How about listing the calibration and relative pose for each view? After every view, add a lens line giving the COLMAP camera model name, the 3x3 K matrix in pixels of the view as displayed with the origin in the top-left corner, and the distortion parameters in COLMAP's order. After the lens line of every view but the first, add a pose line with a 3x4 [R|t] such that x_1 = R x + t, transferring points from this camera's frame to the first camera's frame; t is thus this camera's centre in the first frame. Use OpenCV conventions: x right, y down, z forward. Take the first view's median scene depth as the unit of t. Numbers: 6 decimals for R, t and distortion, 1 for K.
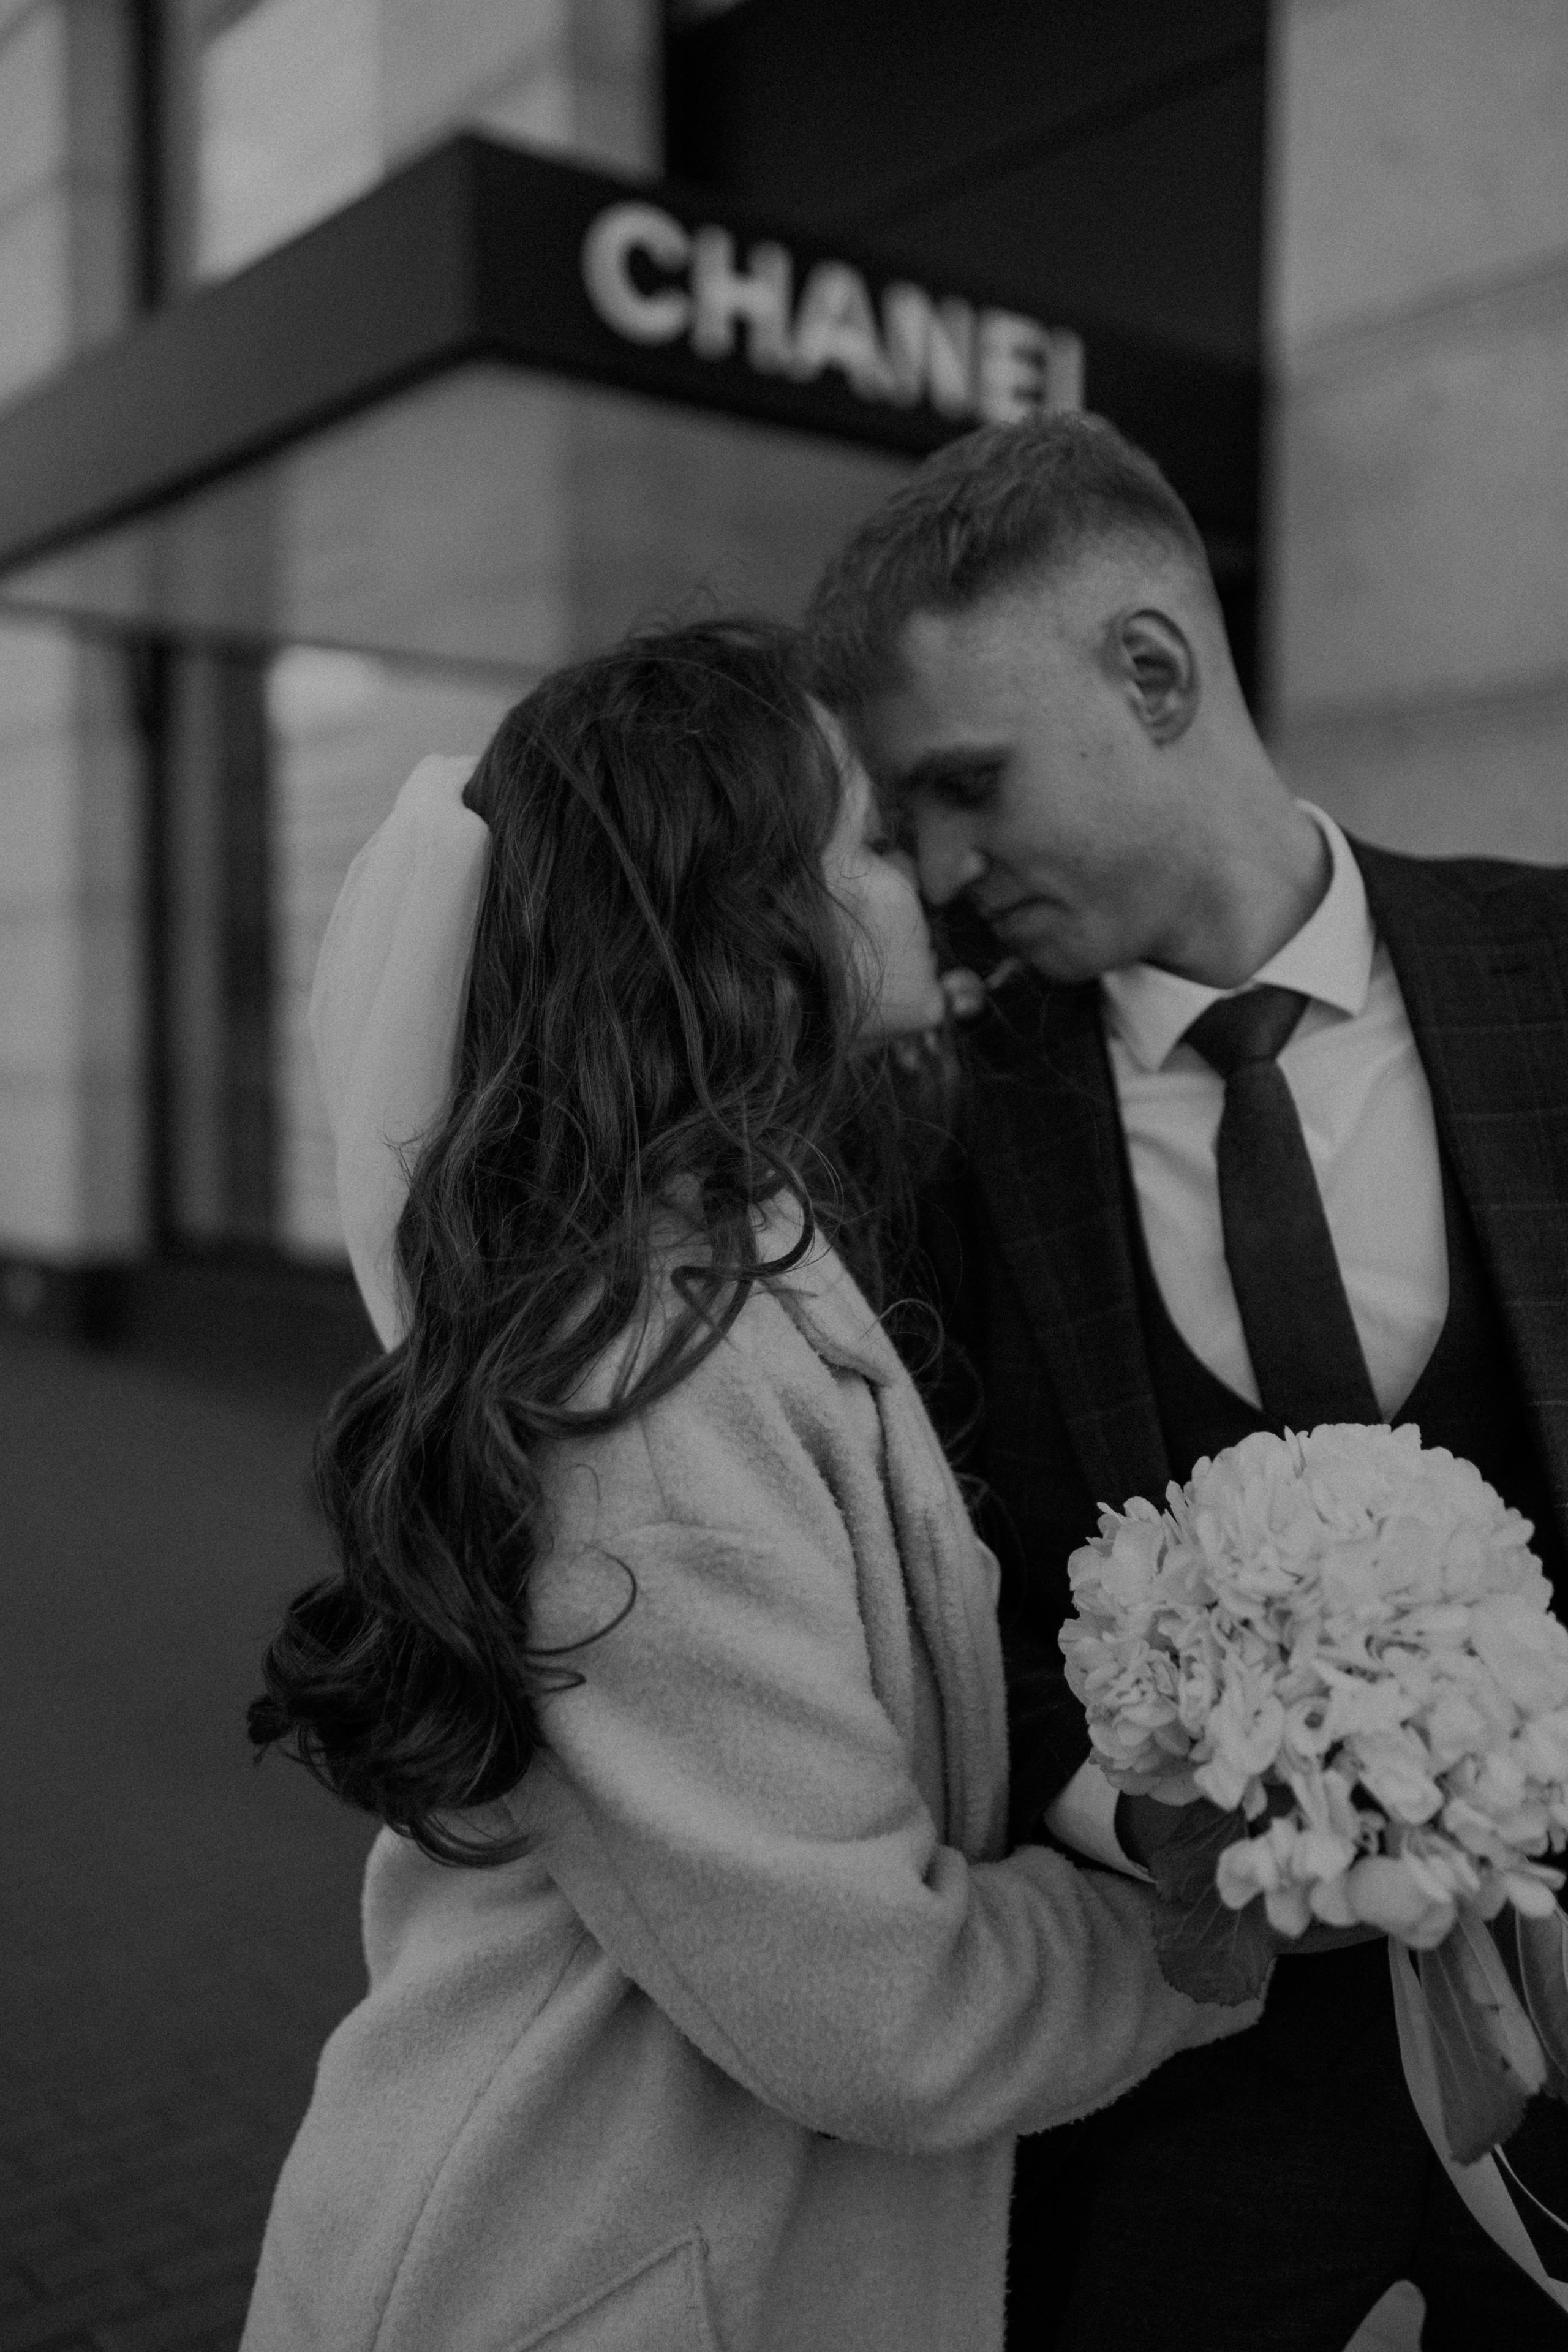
lens RADIAL K [[2392.7, 0, 784.0], [0, 2392.7, 1176.0], [0, 0, 1]] dist [-0.403281, 0.936763]
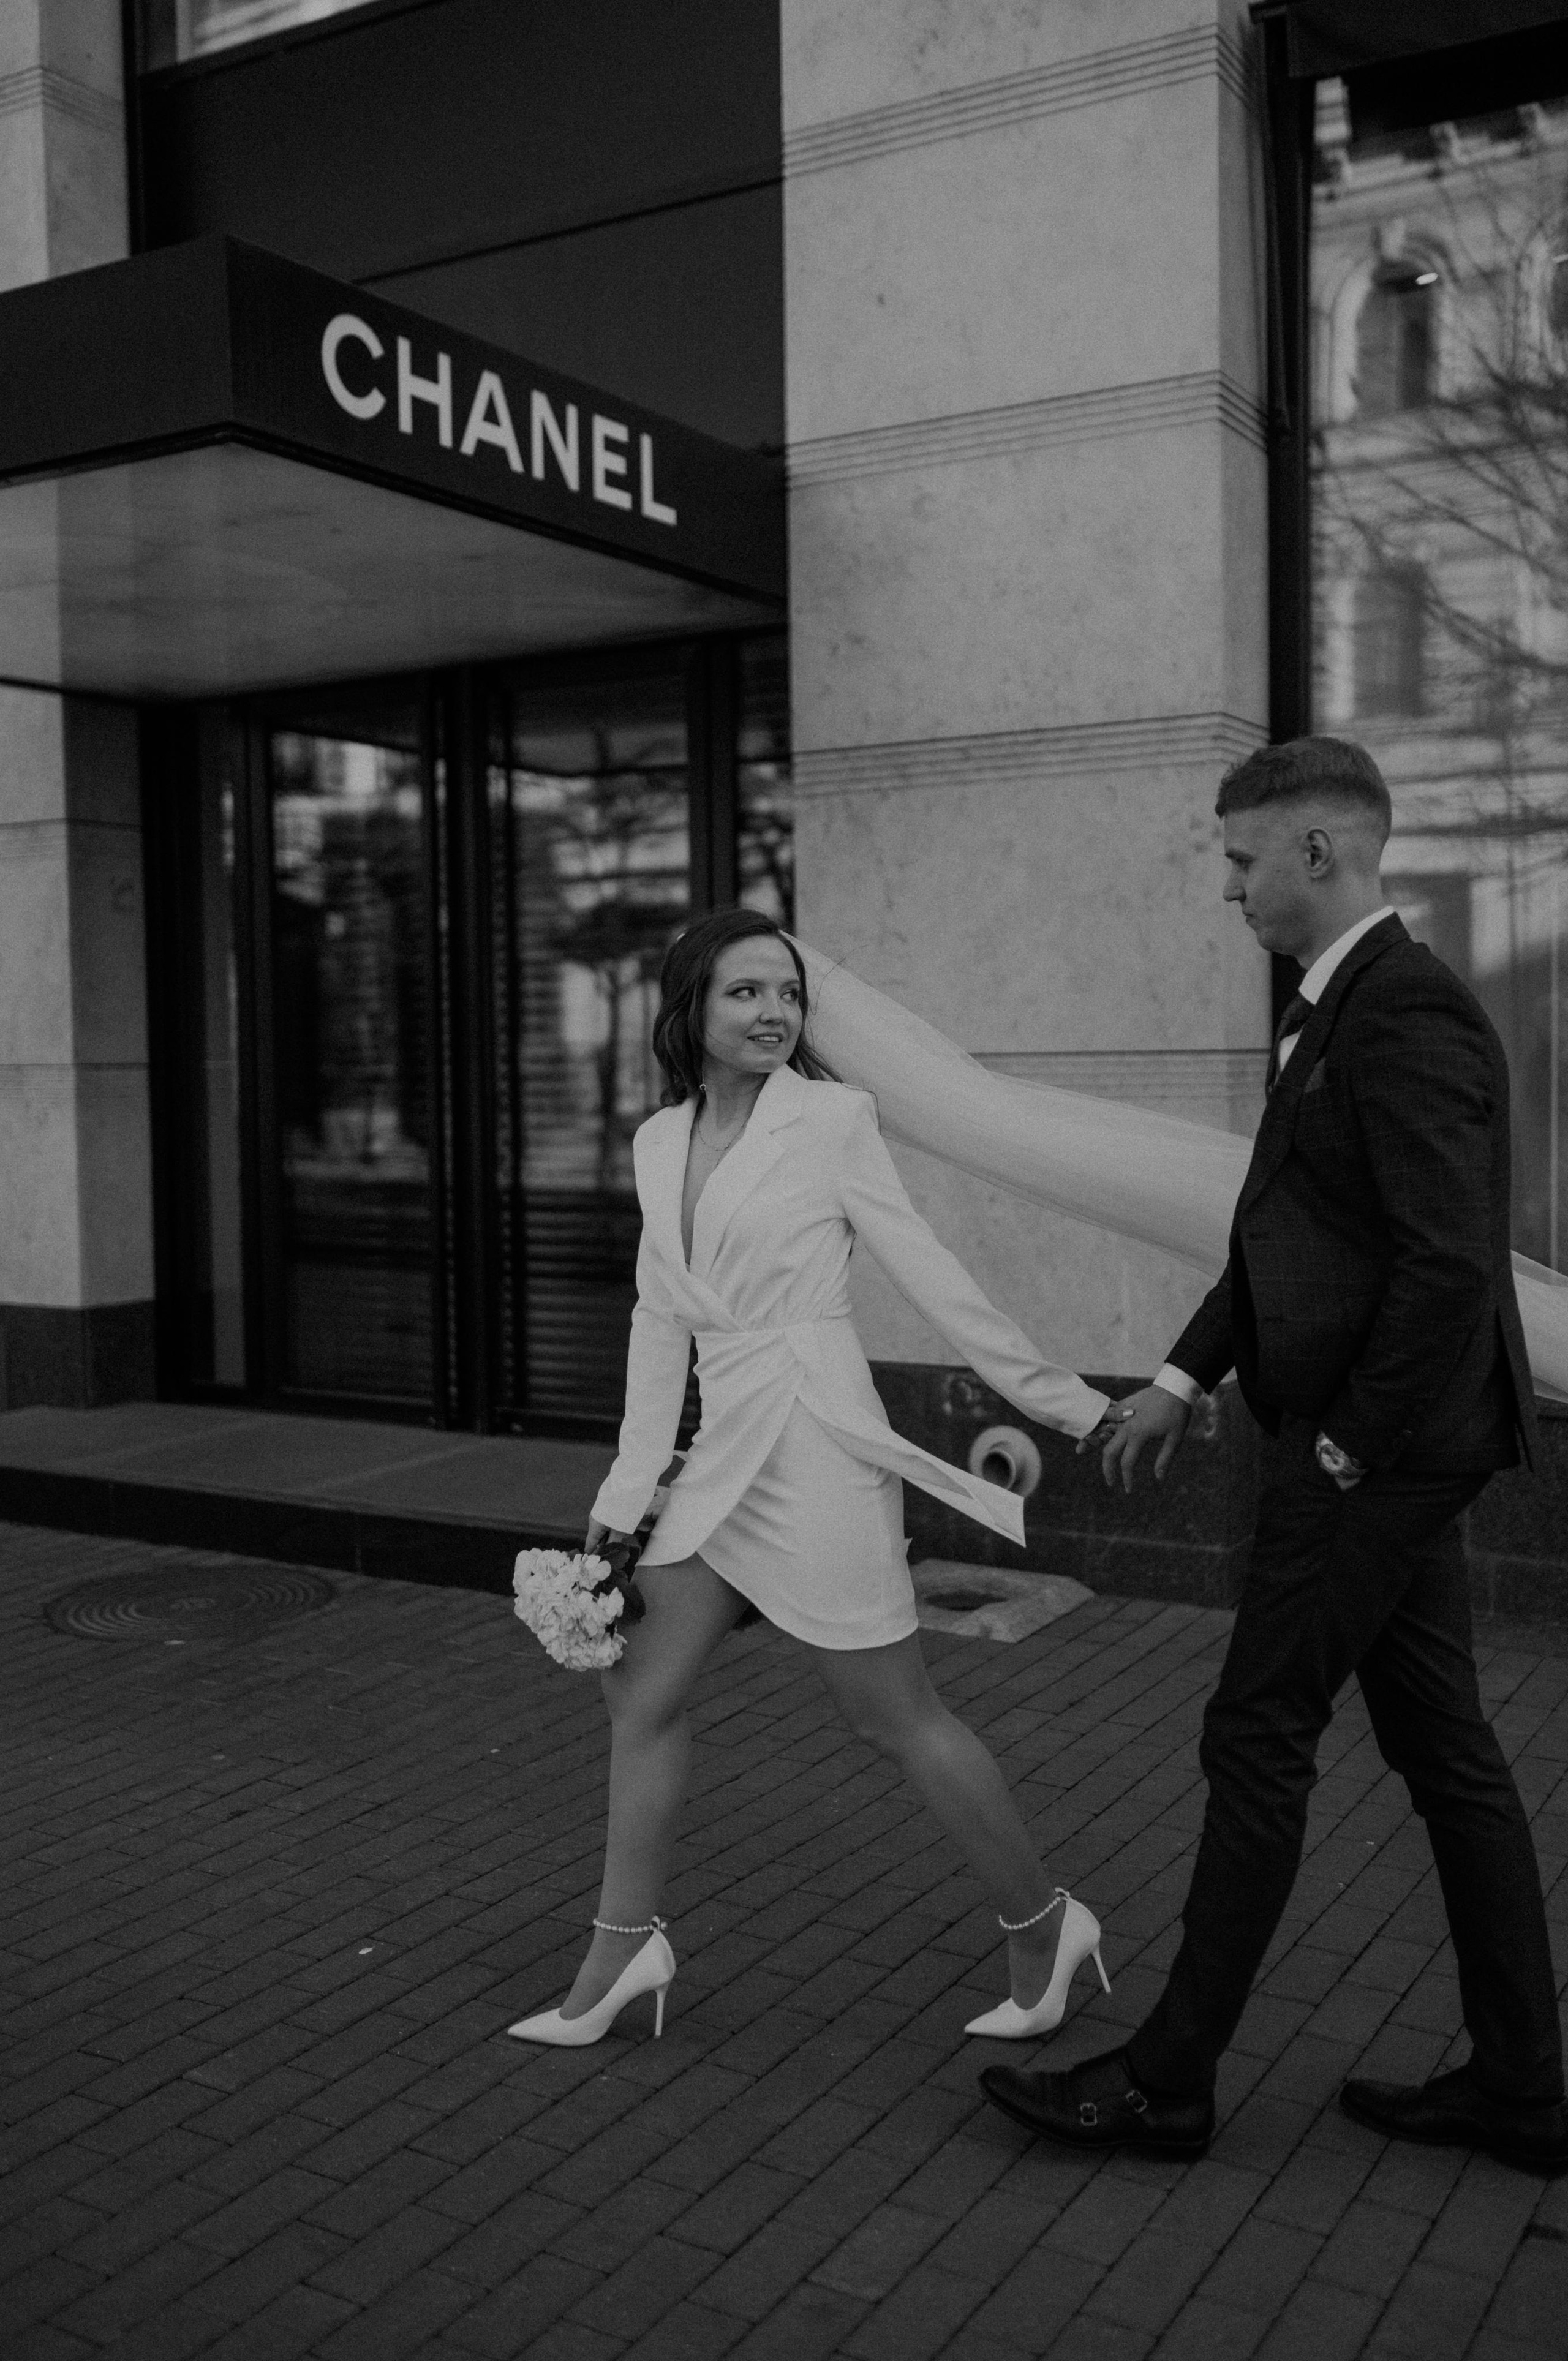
lens RADIAL K [[2247.1, 0, 784.0], [0, 2247.1, 1180.5], [0, 0, 1]] dist [-0.006964, 0.014960]
pose [[0.938292, -0.036269, 0.343938, -0.931701], [0.031634, 0.999317, 0.019080, 0.039942], [-0.344395, -0.007022, 0.938799, -0.575091]]
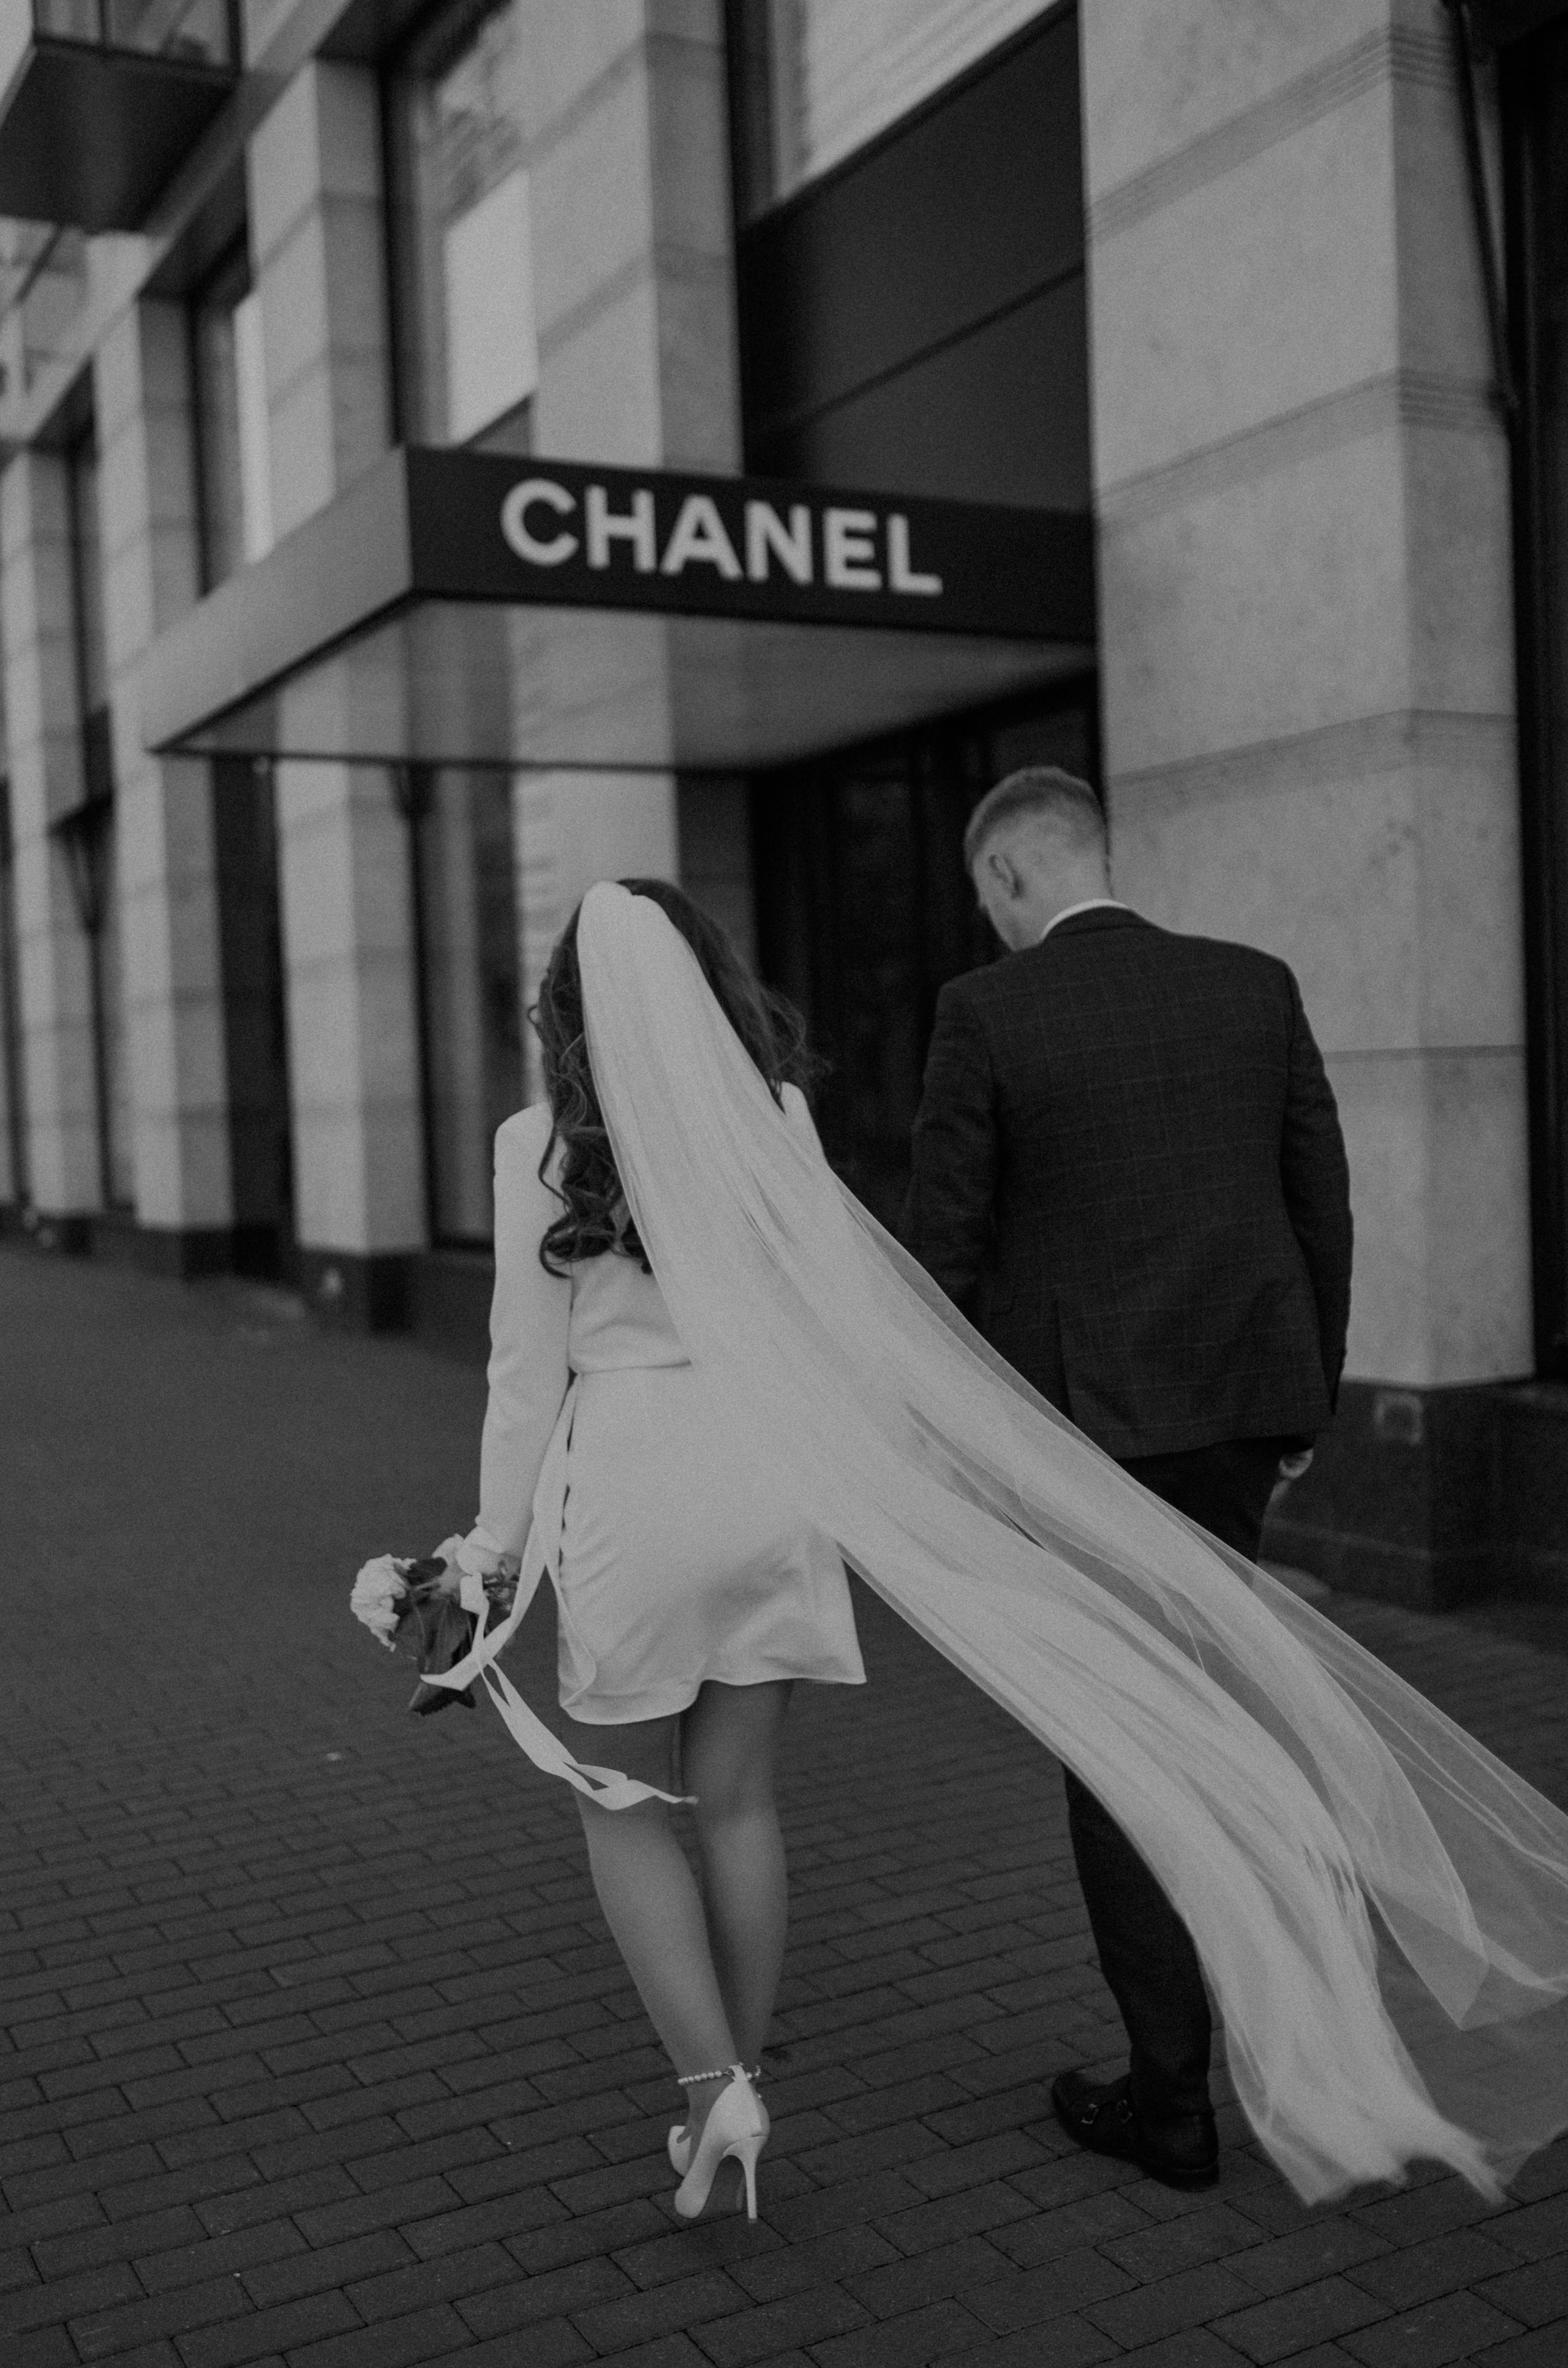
lens RADIAL K [[2341.5, 0, 777.4], [0, 2341.5, 1192.5], [0, 0, 1]] dist [-0.005074, 0.019654]
pose [[0.981297, -0.031943, -0.189832, 1.235312], [0.032294, 0.999478, -0.001244, 0.146781], [0.189772, -0.004909, 0.981816, -1.535919]]
